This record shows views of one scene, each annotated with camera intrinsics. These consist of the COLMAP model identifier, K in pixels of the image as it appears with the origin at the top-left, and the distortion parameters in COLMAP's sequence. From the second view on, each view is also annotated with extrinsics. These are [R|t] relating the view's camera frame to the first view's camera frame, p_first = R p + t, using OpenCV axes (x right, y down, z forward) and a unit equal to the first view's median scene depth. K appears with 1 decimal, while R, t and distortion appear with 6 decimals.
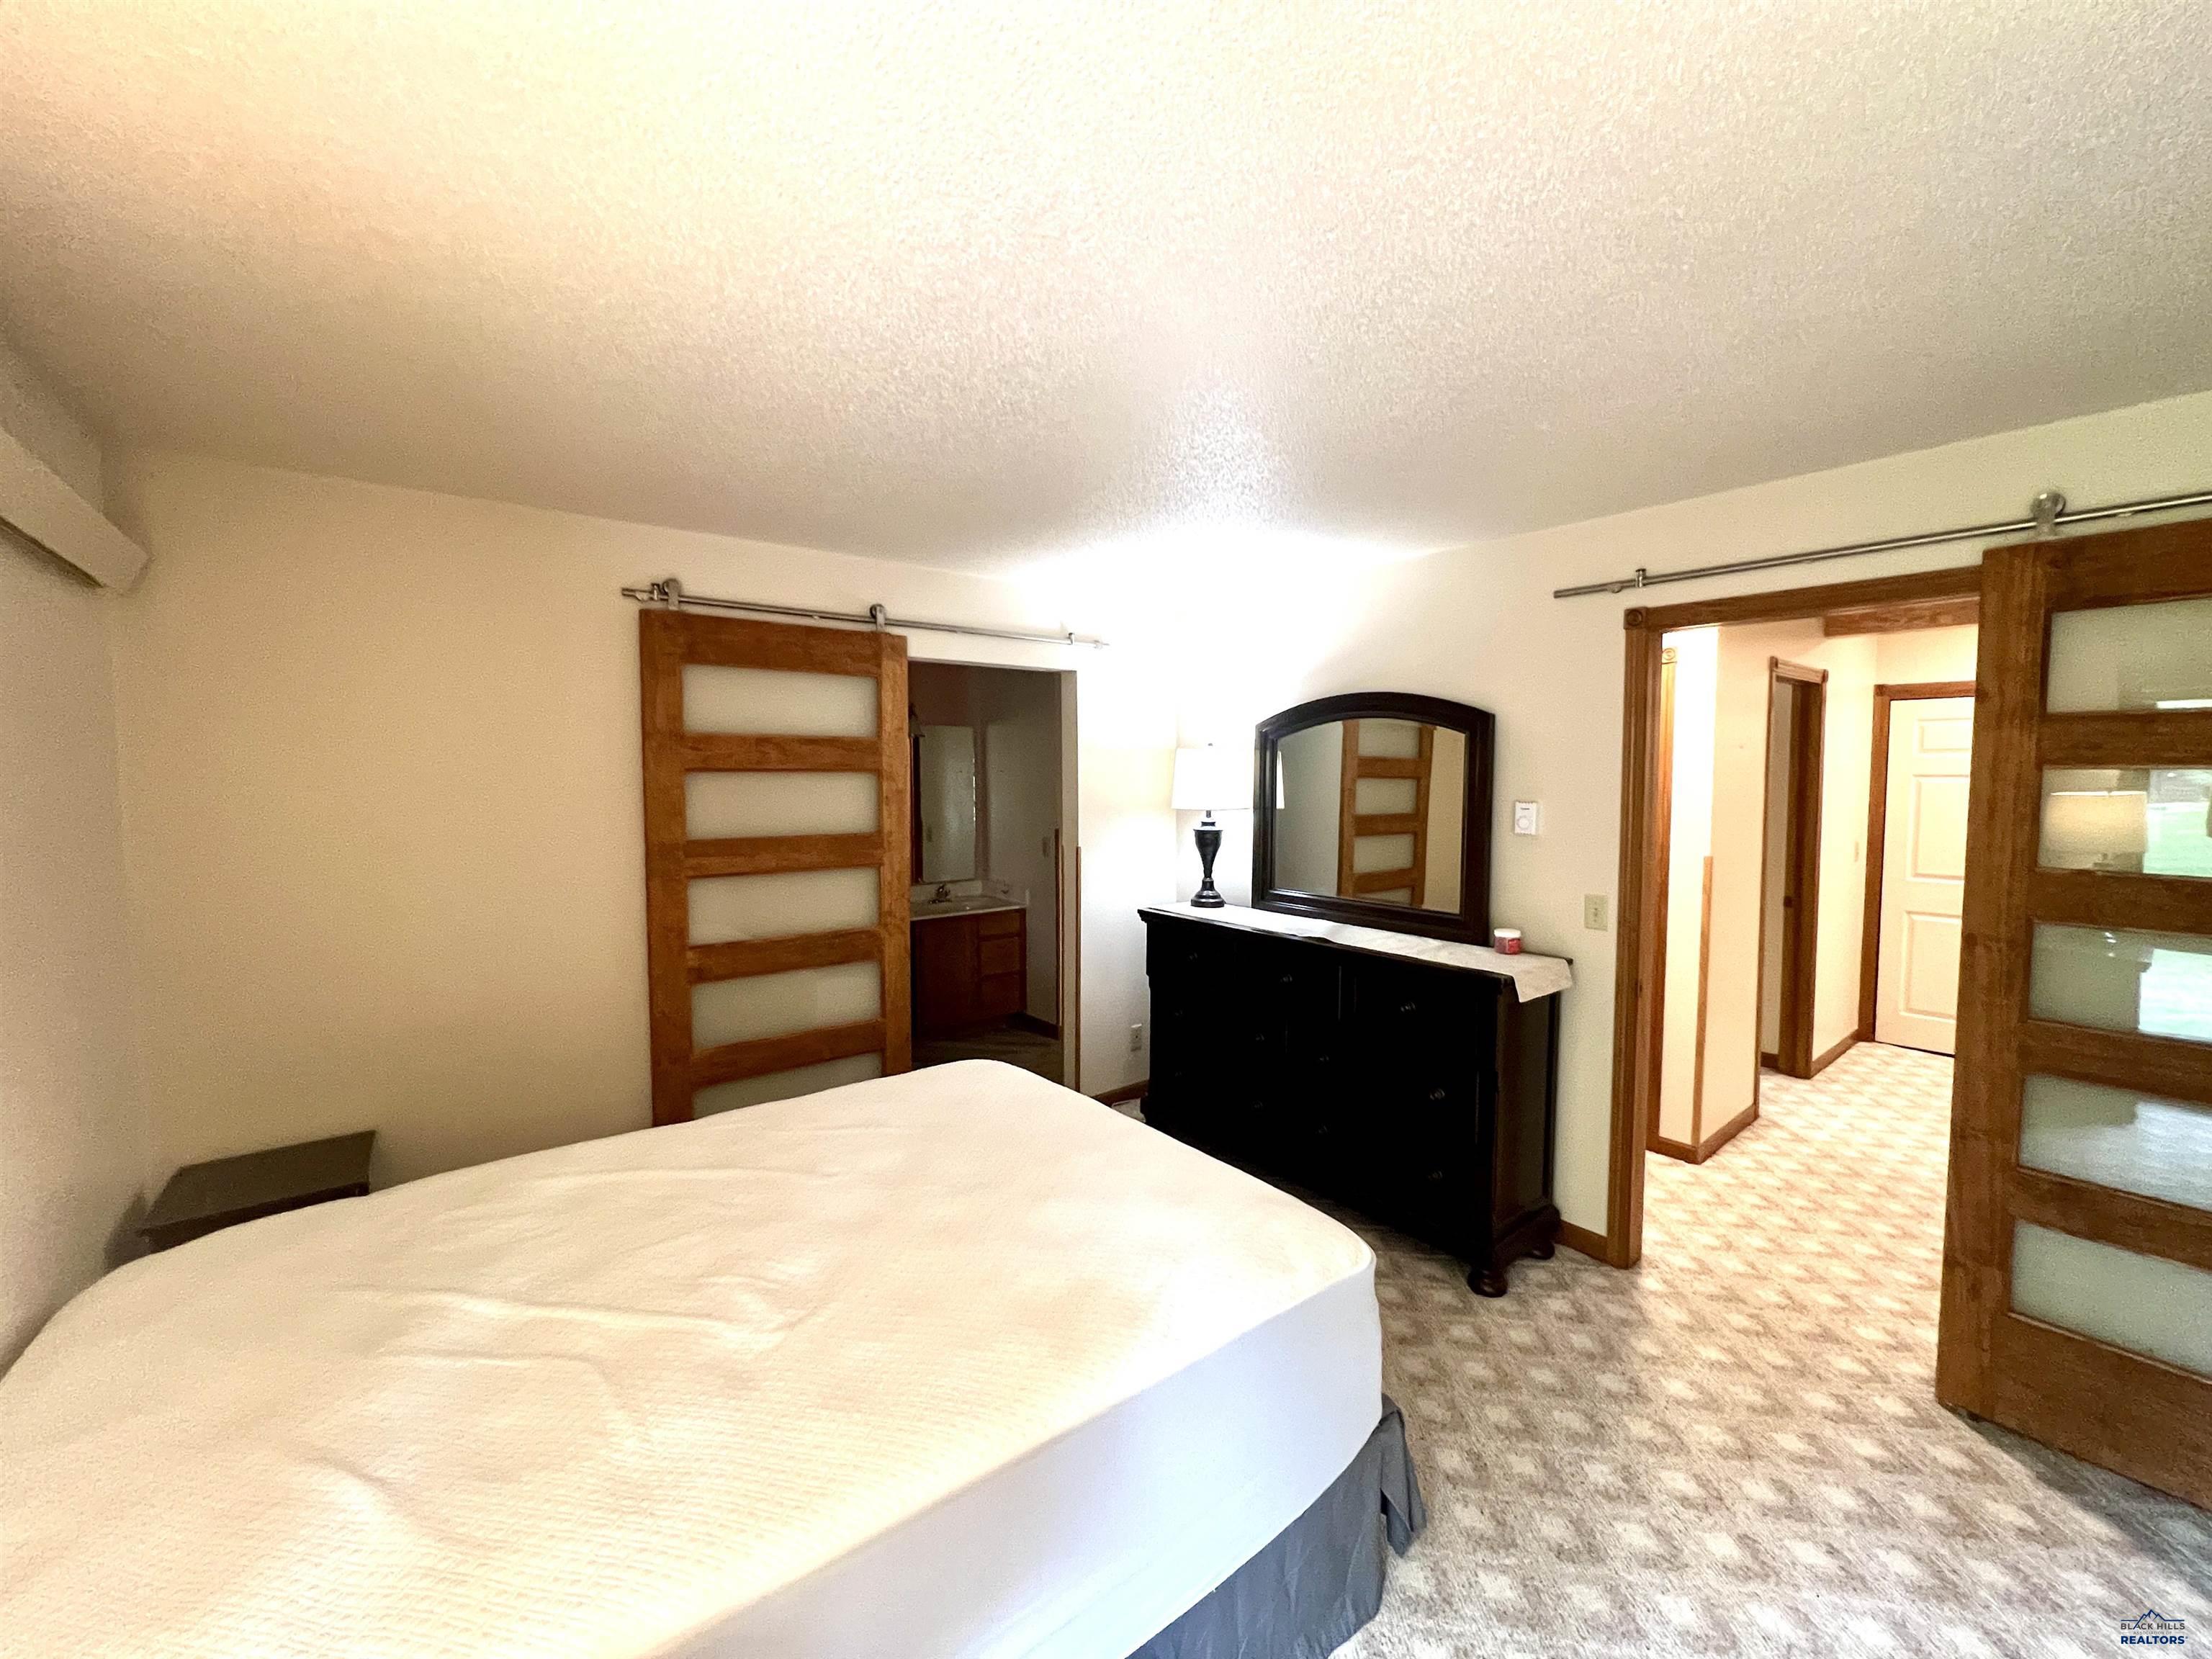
lens RADIAL K [[884.4, 0, 1108.1], [0, 884.4, 833.6], [0, 0, 1]] dist [-0.004166, 0.000244]
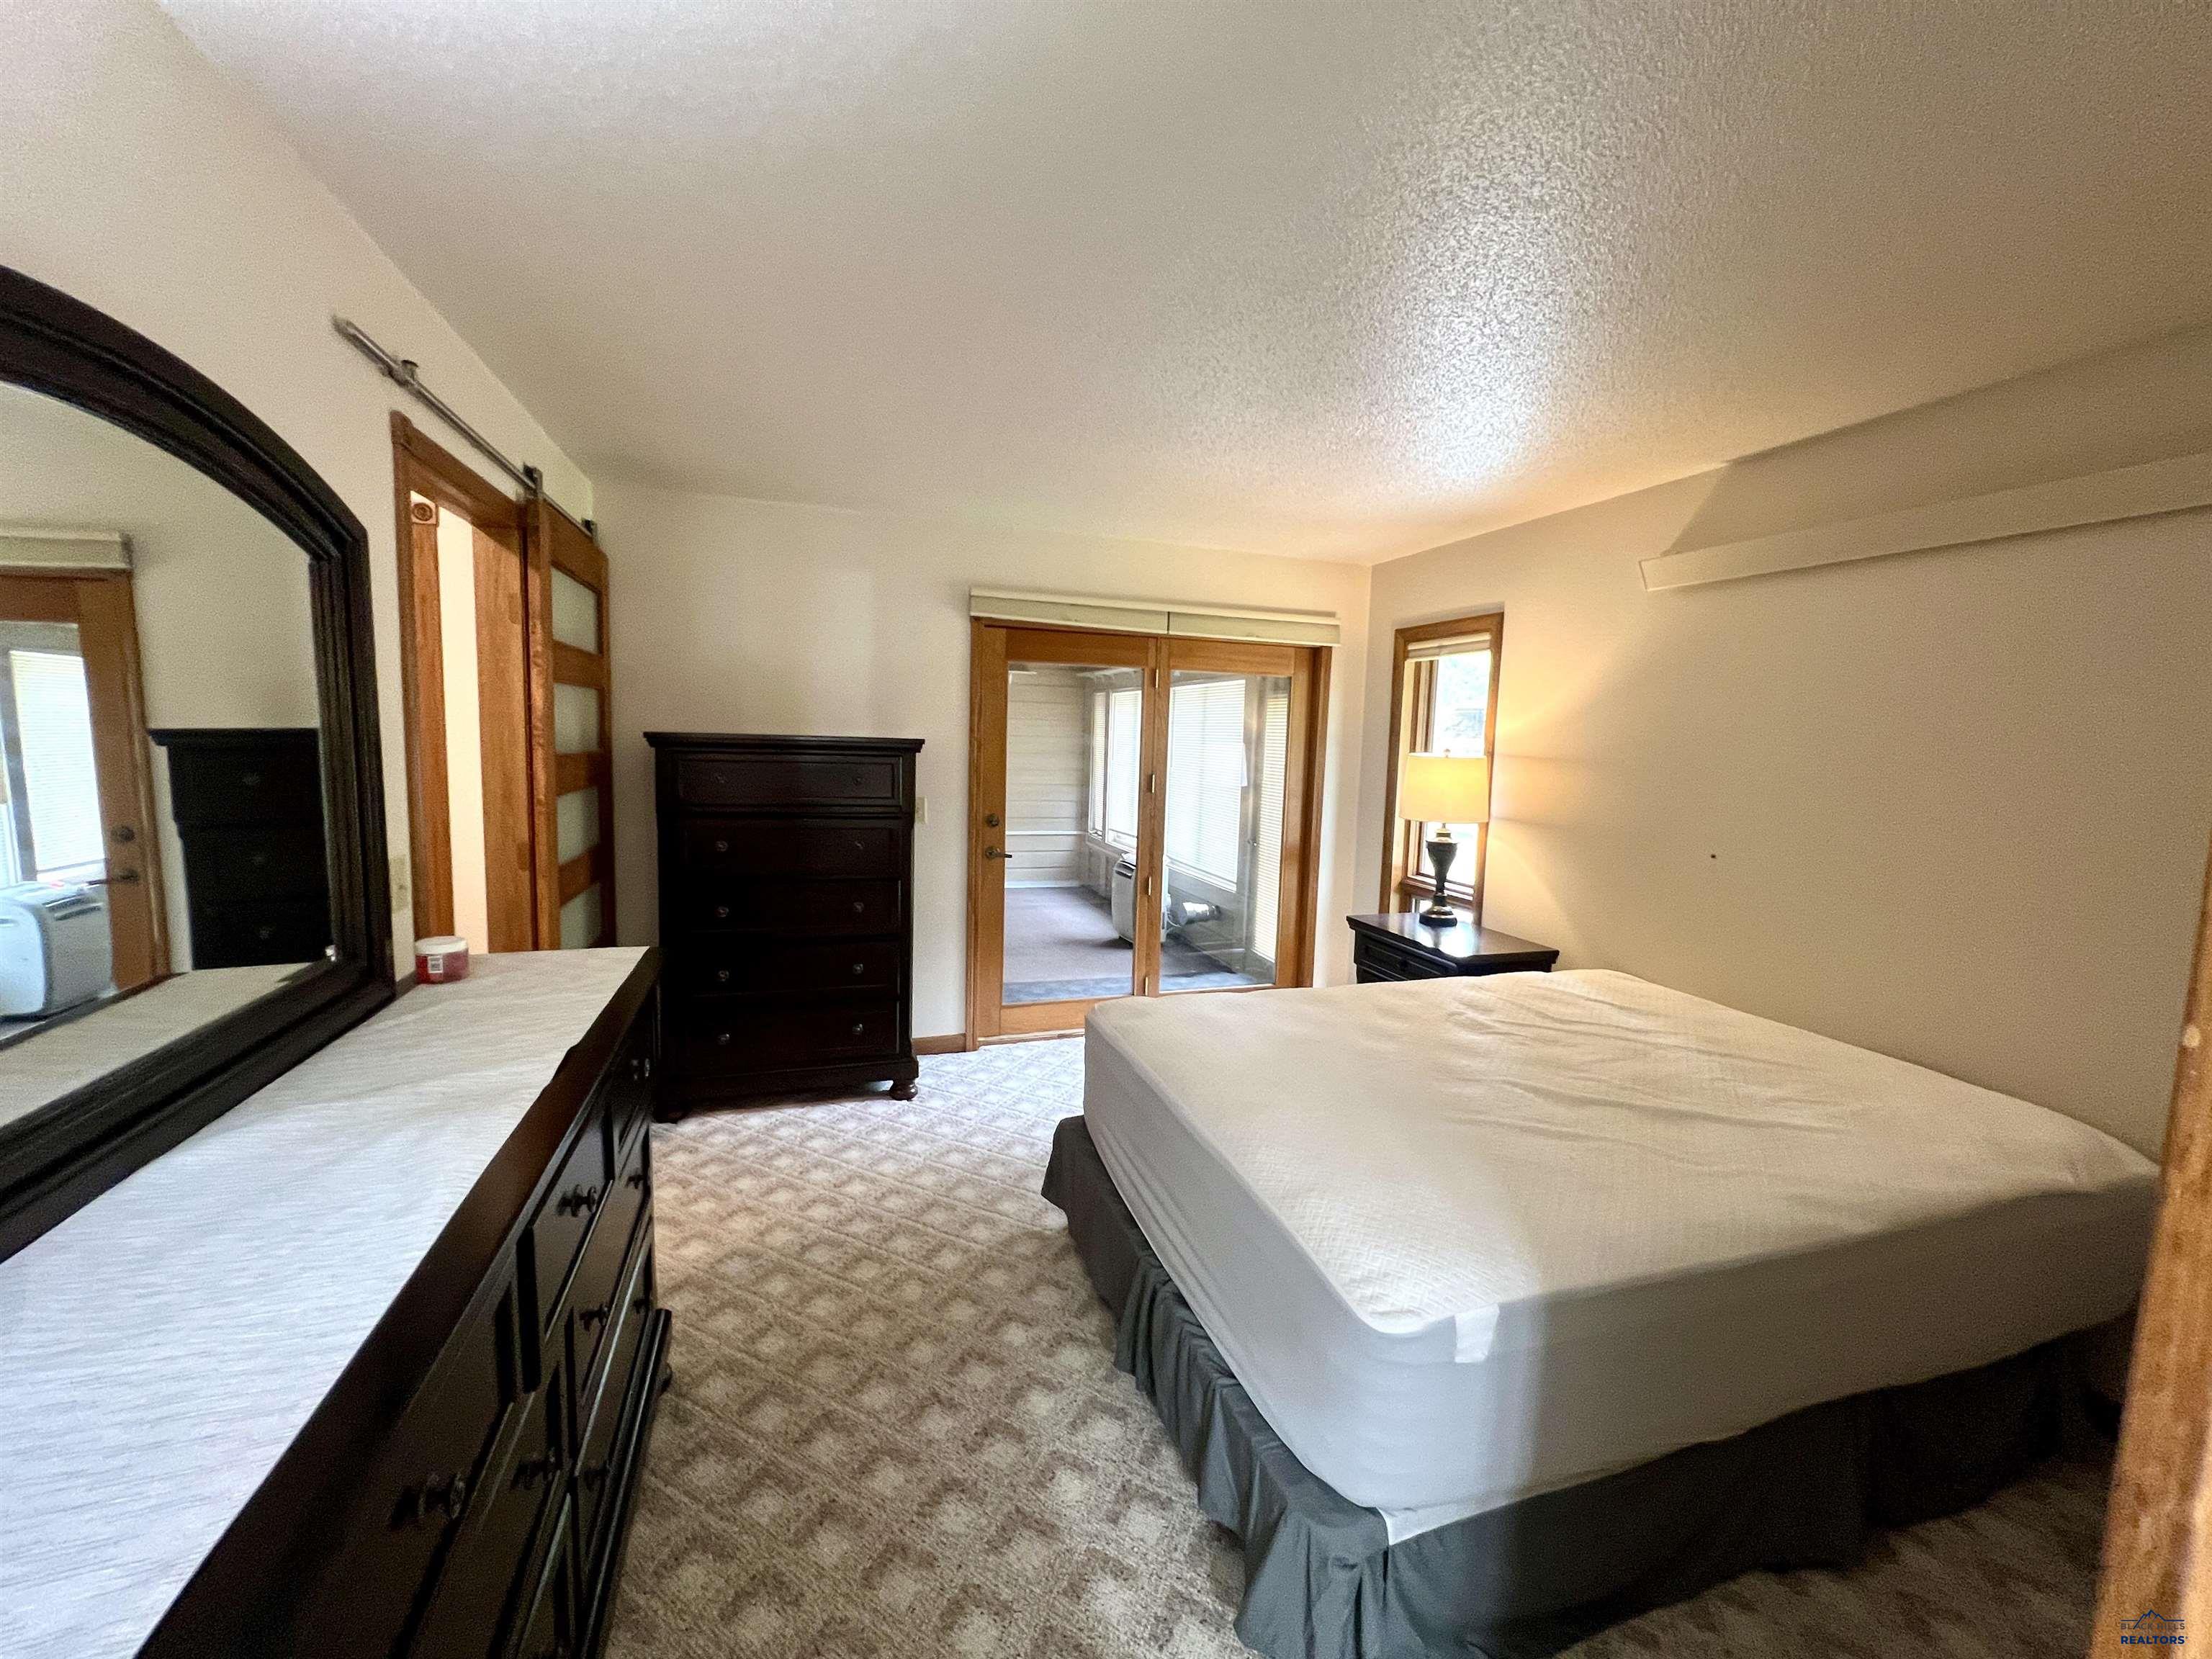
lens RADIAL K [[884.4, 0, 1105.8], [0, 884.4, 824.8], [0, 0, 1]] dist [-0.004166, 0.000244]
pose [[-0.941204, -0.061186, 0.332253, -0.189598], [-0.007986, 0.987218, 0.159177, -0.078882], [-0.337745, 0.147164, -0.929662, 2.036911]]
